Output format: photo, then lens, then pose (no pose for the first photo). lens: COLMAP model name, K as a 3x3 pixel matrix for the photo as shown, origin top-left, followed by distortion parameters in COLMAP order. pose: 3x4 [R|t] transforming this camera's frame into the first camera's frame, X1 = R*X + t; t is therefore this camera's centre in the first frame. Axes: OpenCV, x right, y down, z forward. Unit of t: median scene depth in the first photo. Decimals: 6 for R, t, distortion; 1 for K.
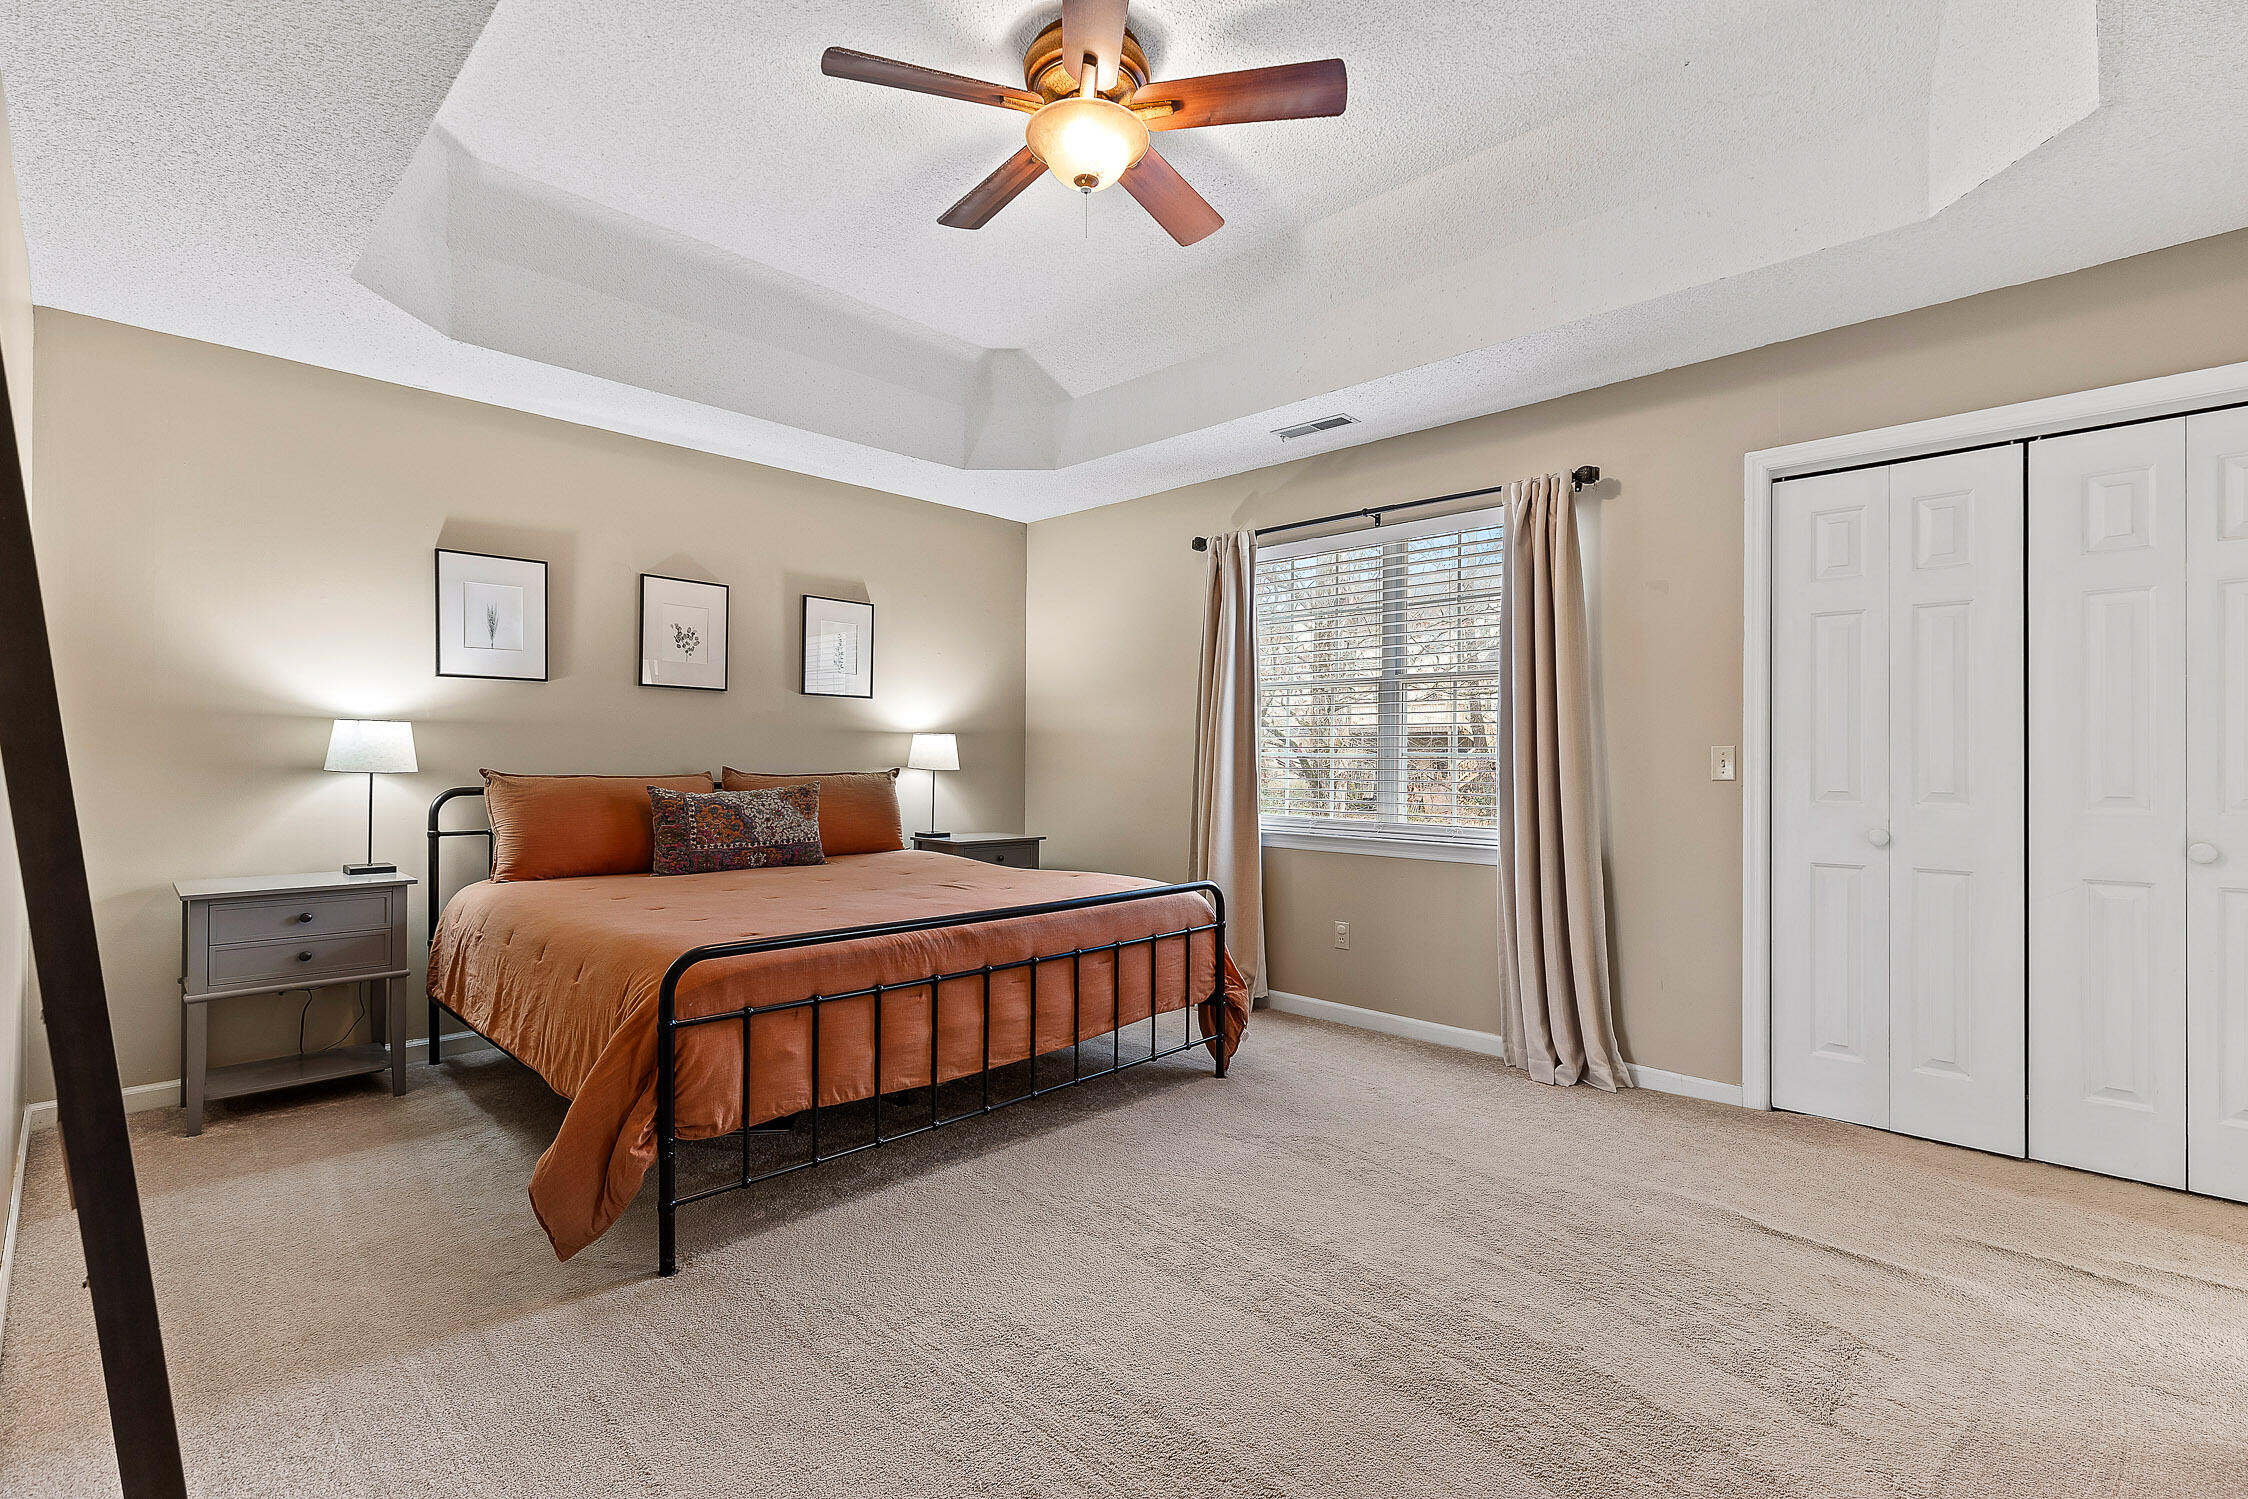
lens RADIAL K [[1014.9, 0, 1126.4], [0, 1014.9, 747.5], [0, 0, 1]] dist [0.003532, 0.000779]
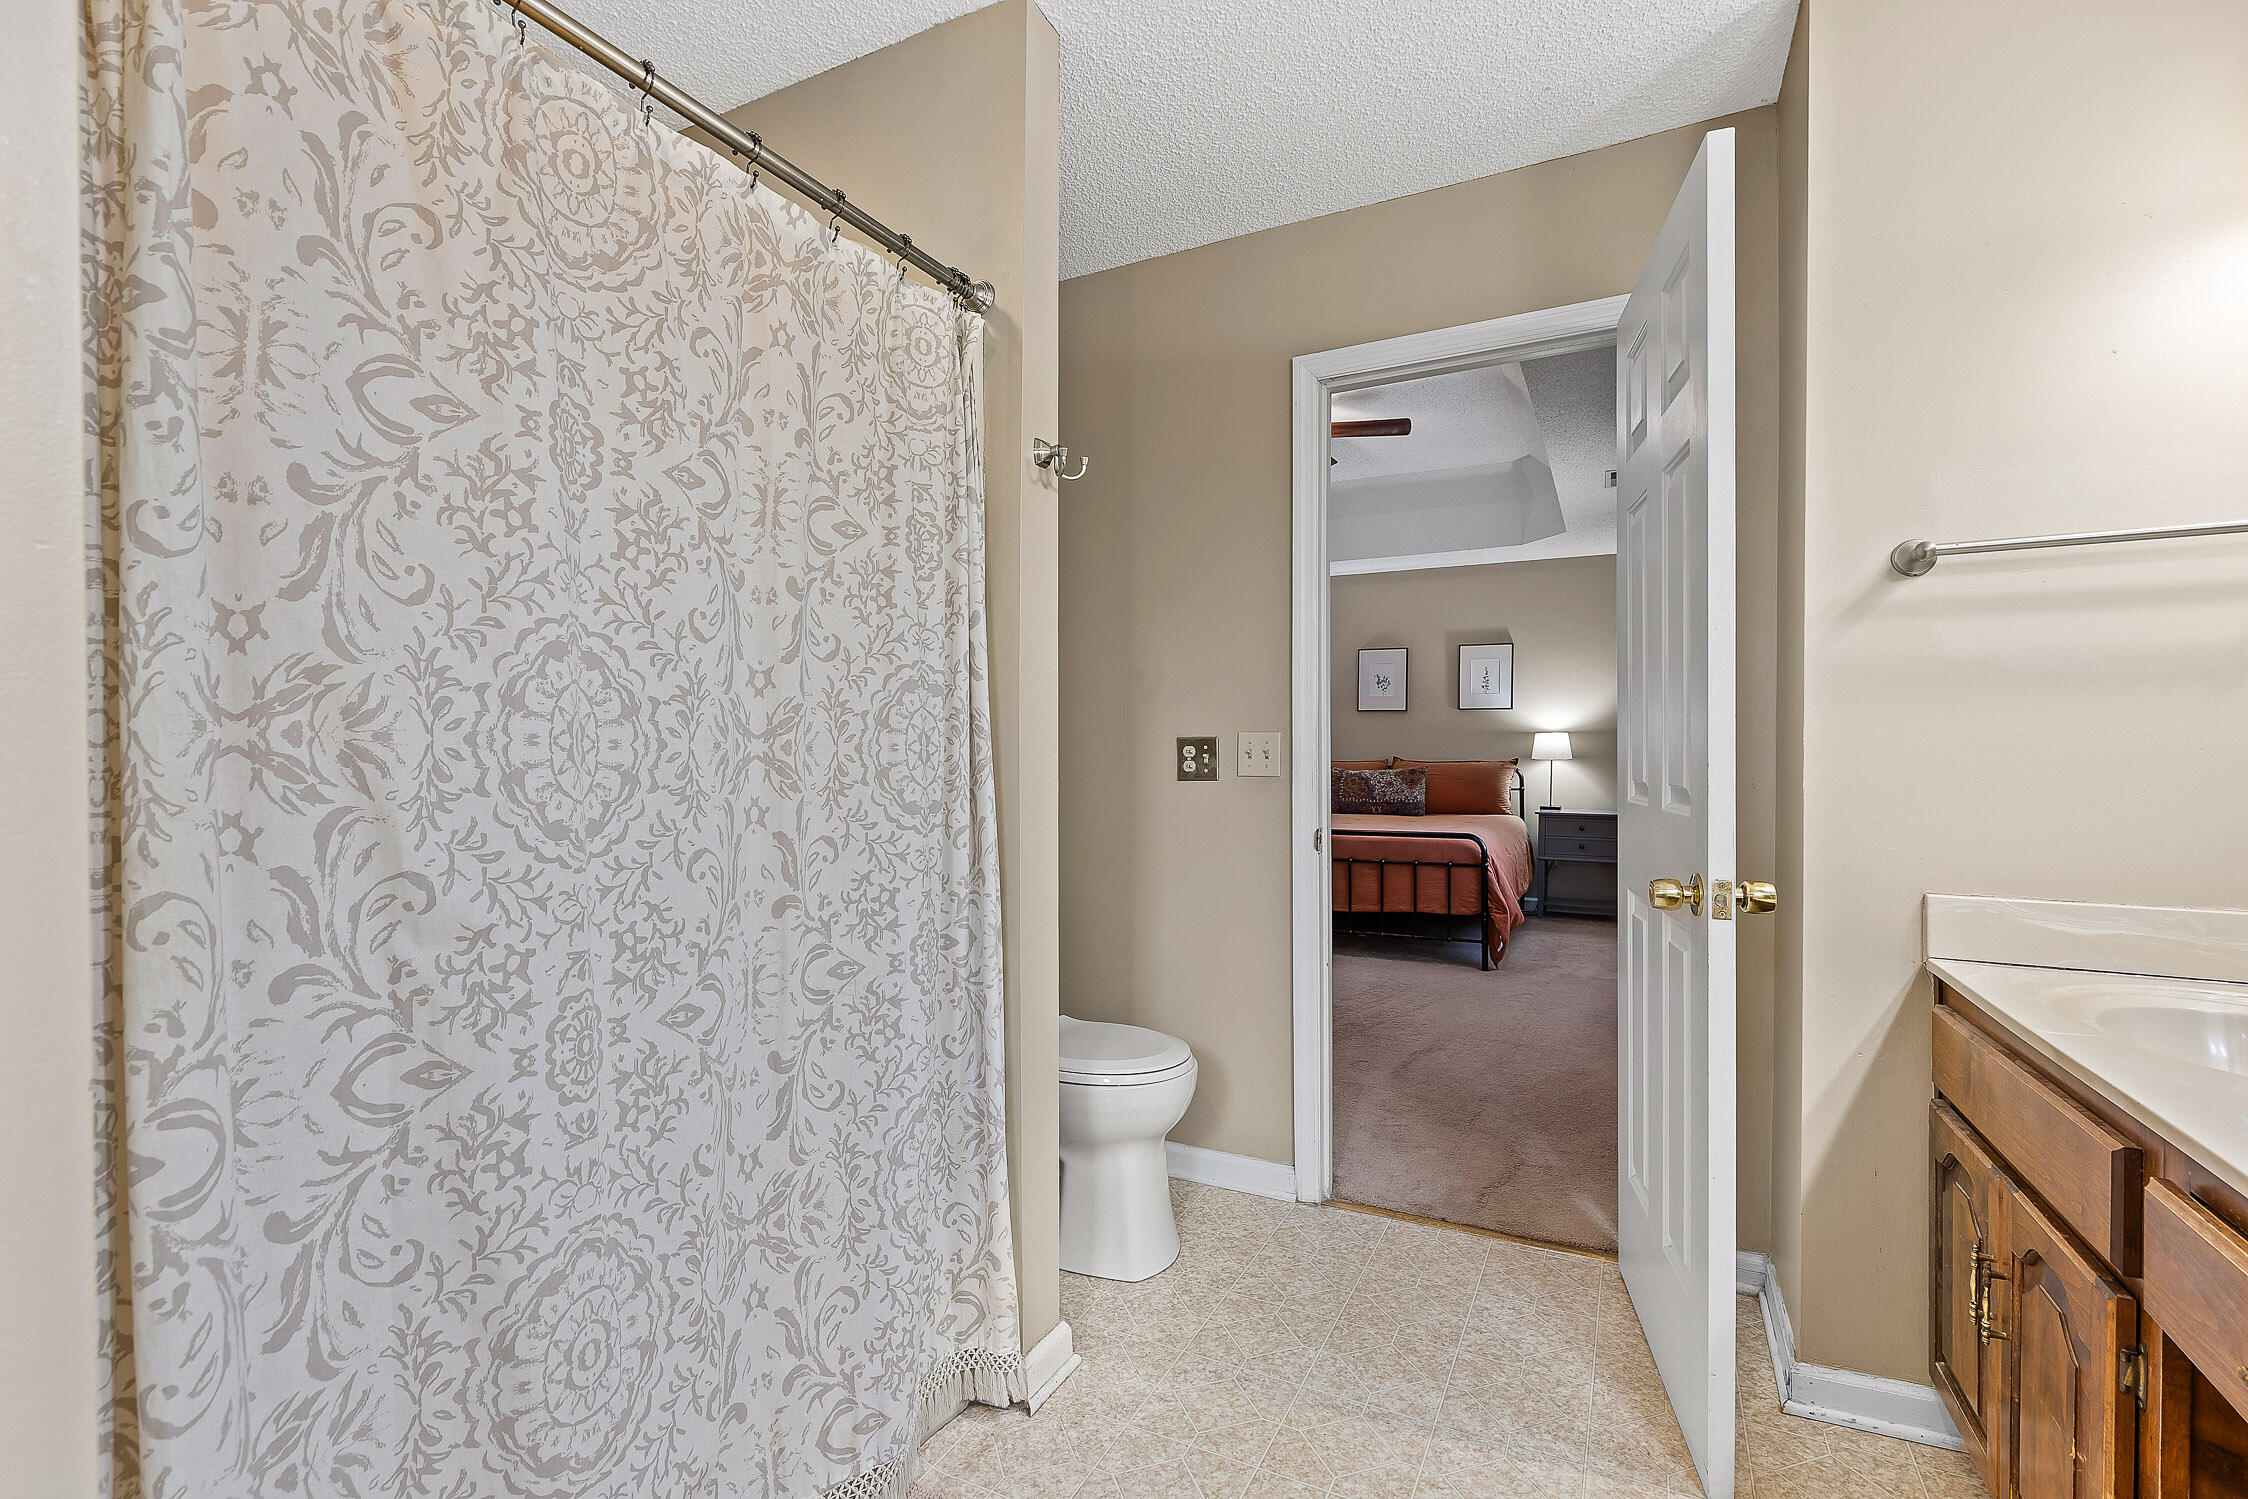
lens RADIAL K [[1014.9, 0, 1123.9], [0, 1014.9, 745.2], [0, 0, 1]] dist [0.003532, 0.000779]
pose [[0.299524, -0.021038, -0.953857, 1.093788], [0.010474, 0.999769, -0.018761, 0.027116], [0.954031, -0.004371, 0.299675, 0.072548]]
